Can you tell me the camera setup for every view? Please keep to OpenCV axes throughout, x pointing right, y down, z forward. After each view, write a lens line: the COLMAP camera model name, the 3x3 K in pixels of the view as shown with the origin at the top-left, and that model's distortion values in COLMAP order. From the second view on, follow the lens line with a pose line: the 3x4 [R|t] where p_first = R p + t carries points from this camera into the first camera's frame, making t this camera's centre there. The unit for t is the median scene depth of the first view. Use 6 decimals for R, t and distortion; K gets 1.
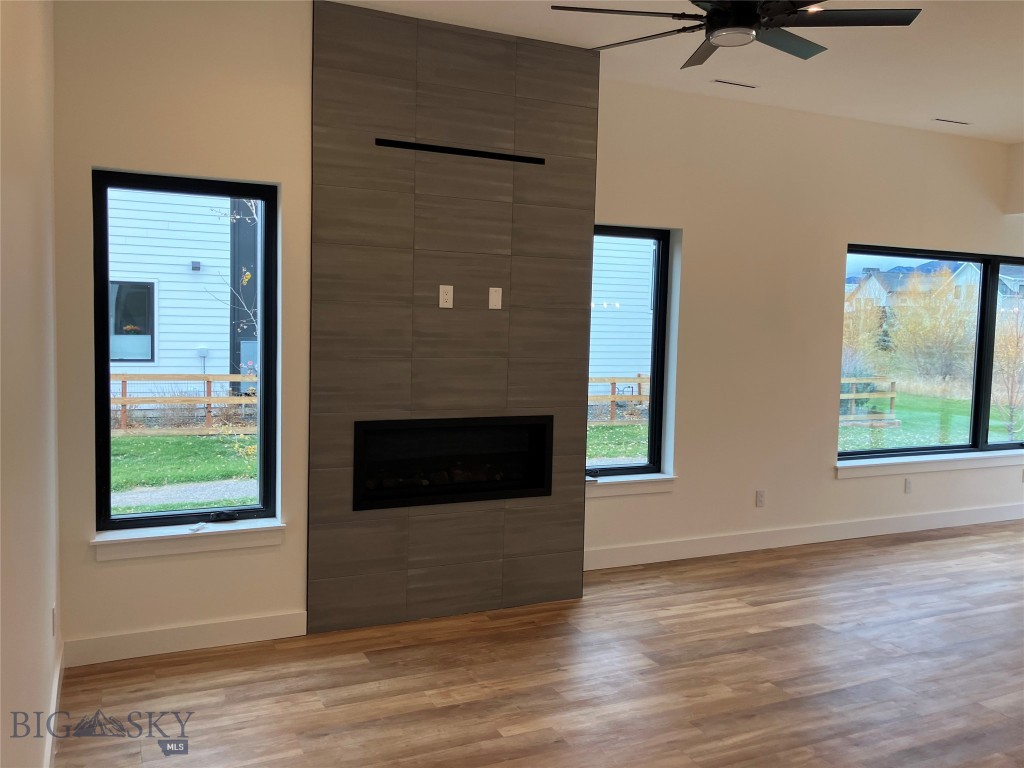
lens RADIAL K [[840.2, 0, 507.9], [0, 840.2, 379.4], [0, 0, 1]] dist [-0.014601, 0.019777]
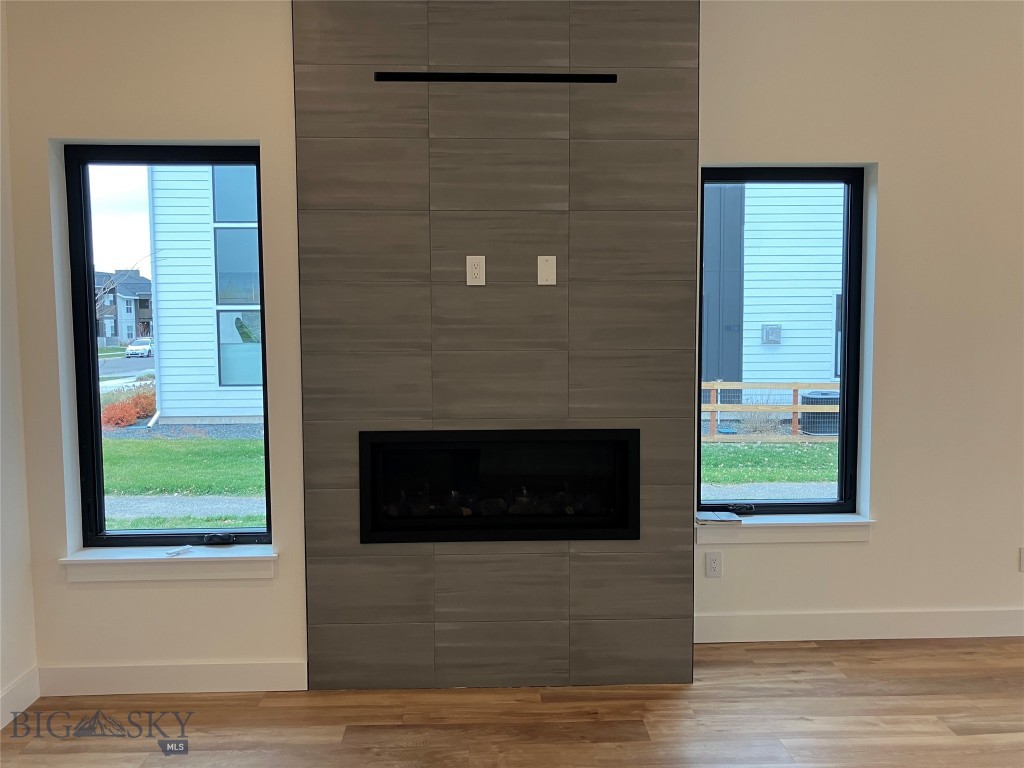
lens RADIAL K [[840.2, 0, 515.6], [0, 840.2, 390.4], [0, 0, 1]] dist [-0.014601, 0.019777]
pose [[0.919327, 0.000736, -0.393493, 0.252436], [-0.000516, 1.000000, 0.000666, 0.009393], [0.393494, -0.000409, 0.919327, 0.305132]]
